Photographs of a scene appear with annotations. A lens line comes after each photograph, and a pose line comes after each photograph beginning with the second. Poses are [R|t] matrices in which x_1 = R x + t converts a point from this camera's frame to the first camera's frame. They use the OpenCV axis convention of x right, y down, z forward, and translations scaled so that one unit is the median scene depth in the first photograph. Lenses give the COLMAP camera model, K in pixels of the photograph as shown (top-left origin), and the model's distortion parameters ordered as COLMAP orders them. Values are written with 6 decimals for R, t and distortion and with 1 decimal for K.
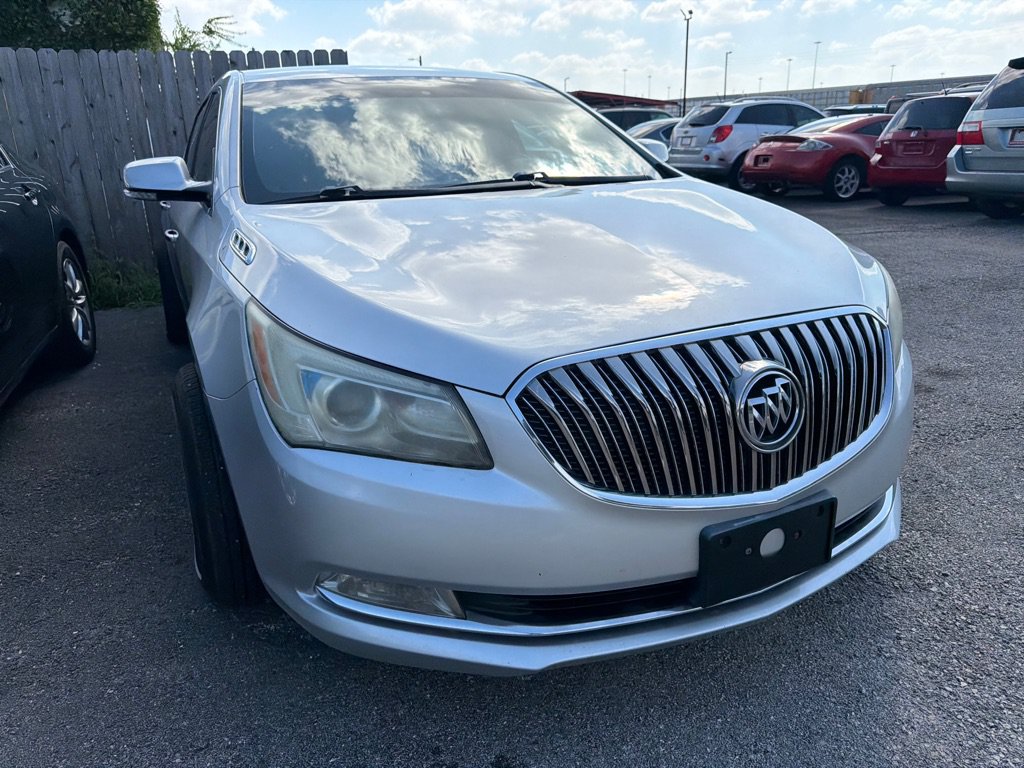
lens RADIAL K [[737.8, 0, 519.0], [0, 737.8, 373.8], [0, 0, 1]] dist [0.008707, -0.015489]
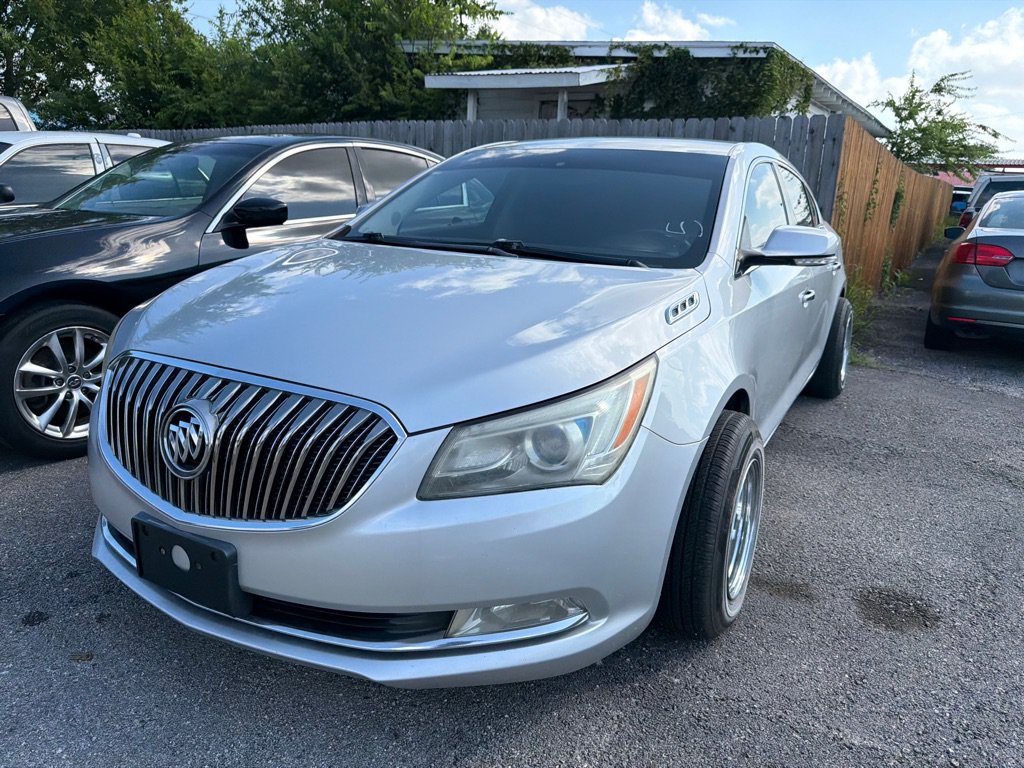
lens RADIAL K [[737.8, 0, 520.0], [0, 737.8, 380.8], [0, 0, 1]] dist [0.008707, -0.015489]
pose [[0.577482, 0.259641, -0.774016, 1.016909], [-0.306382, 0.947709, 0.089318, -0.204842], [0.756733, 0.185565, 0.626834, 0.440333]]
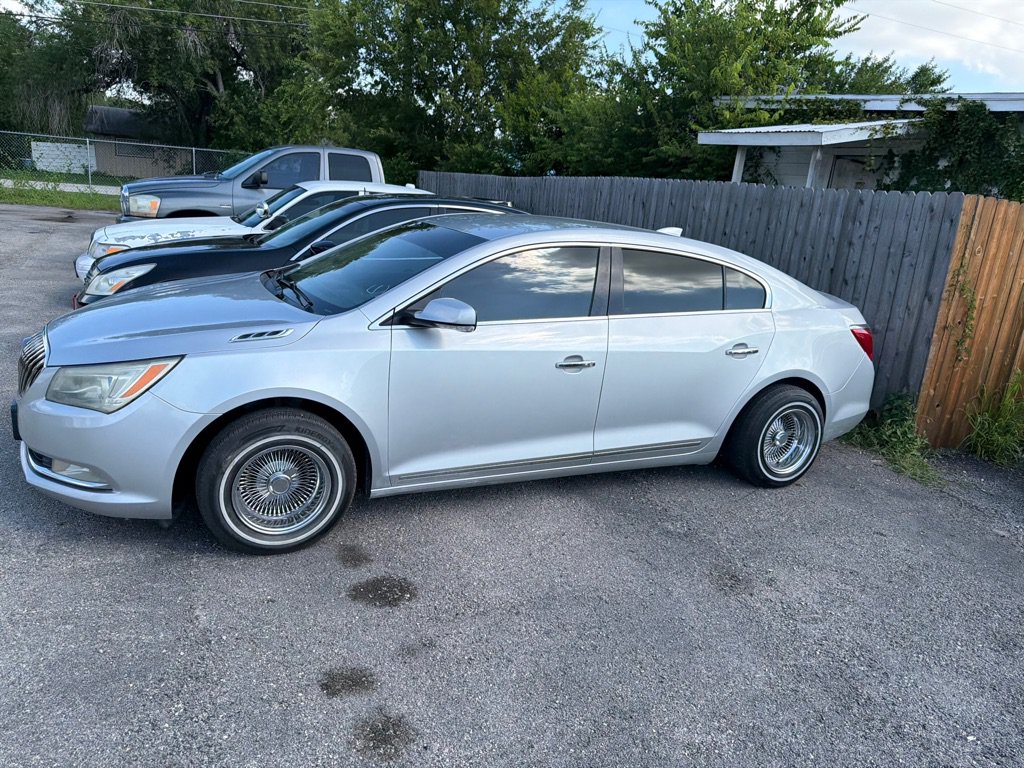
lens RADIAL K [[737.8, 0, 508.0], [0, 737.8, 389.3], [0, 0, 1]] dist [0.008707, -0.015489]
pose [[-0.014655, 0.294417, -0.955565, 1.833360], [-0.394311, 0.876517, 0.276109, -0.795970], [0.918860, 0.380836, 0.103247, 1.542301]]
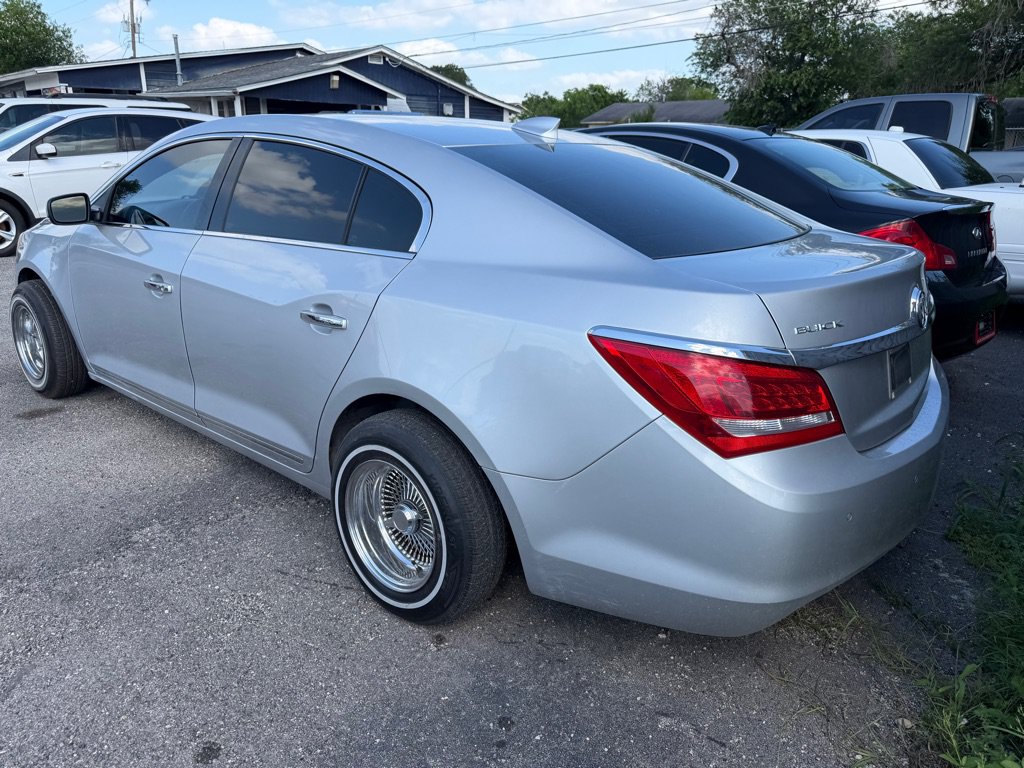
lens RADIAL K [[737.8, 0, 497.7], [0, 737.8, 378.2], [0, 0, 1]] dist [0.008707, -0.015489]
pose [[-0.927551, 0.130938, -0.350007, 0.019149], [-0.101772, 0.812693, 0.573736, -1.174699], [0.359572, 0.567790, -0.740488, 3.269646]]
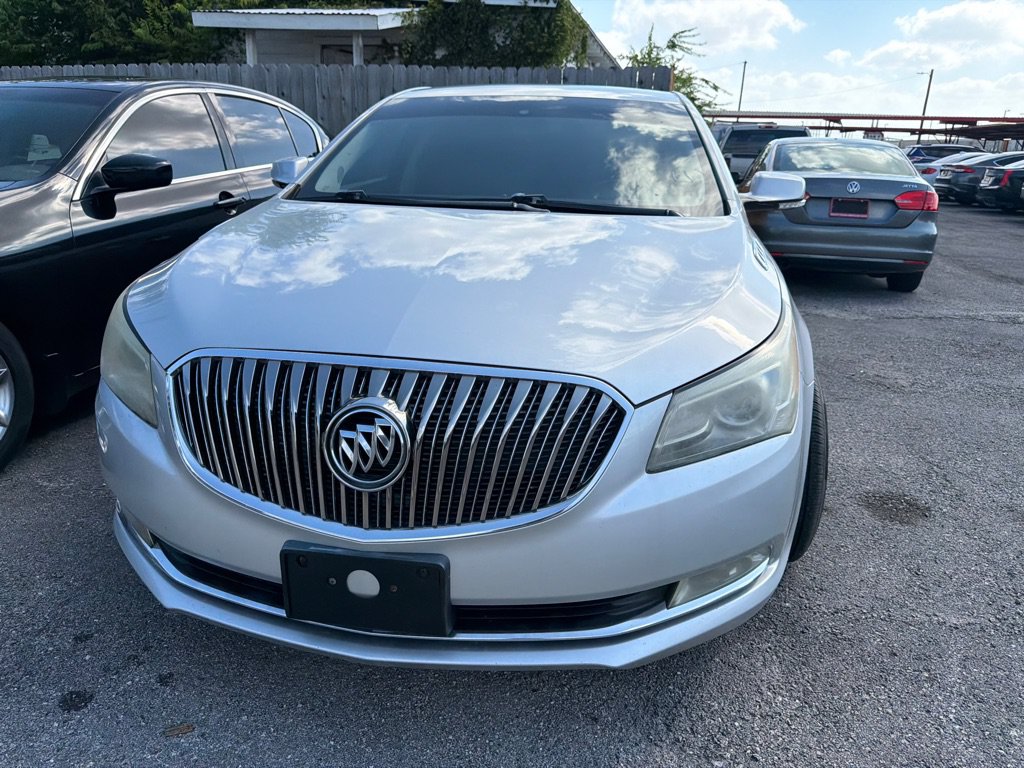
lens RADIAL K [[737.8, 0, 520.1], [0, 737.8, 384.0], [0, 0, 1]] dist [0.008707, -0.015489]
pose [[0.818047, 0.225805, -0.528971, 0.673619], [-0.227518, 0.971737, 0.062956, -0.094602], [0.528236, 0.068849, 0.846301, 0.188223]]
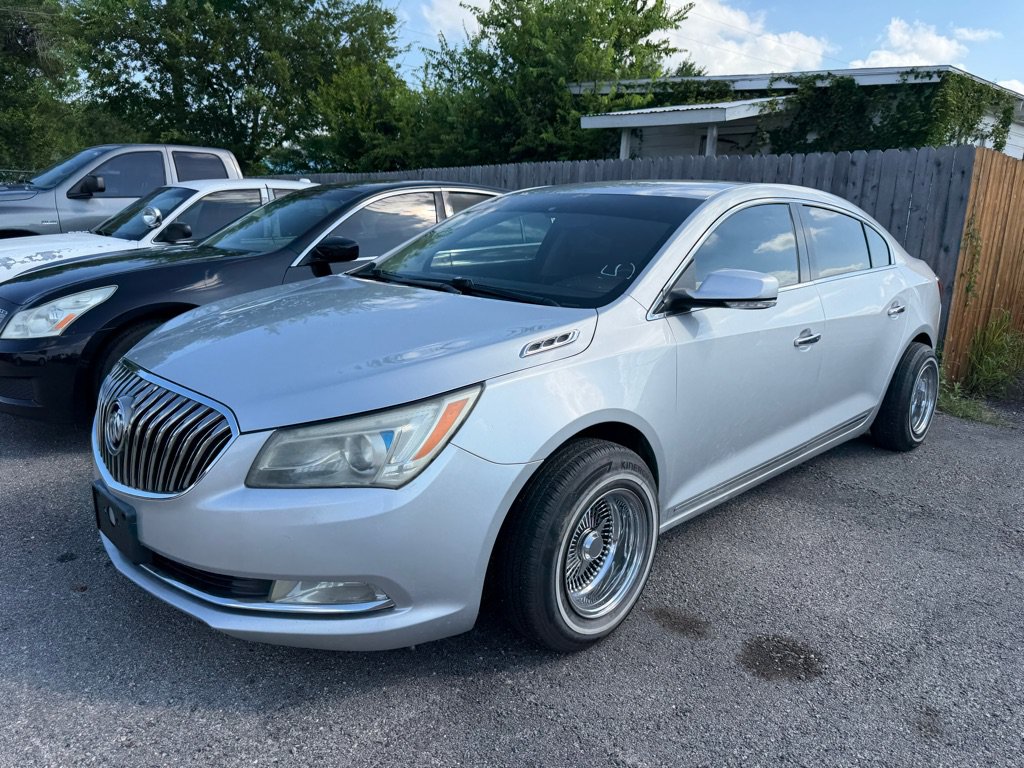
lens RADIAL K [[737.8, 0, 521.2], [0, 737.8, 392.0], [0, 0, 1]] dist [0.008707, -0.015489]
pose [[0.326921, 0.266107, -0.906813, 1.330797], [-0.333533, 0.930281, 0.152749, -0.357389], [0.884239, 0.252515, 0.392884, 0.755835]]
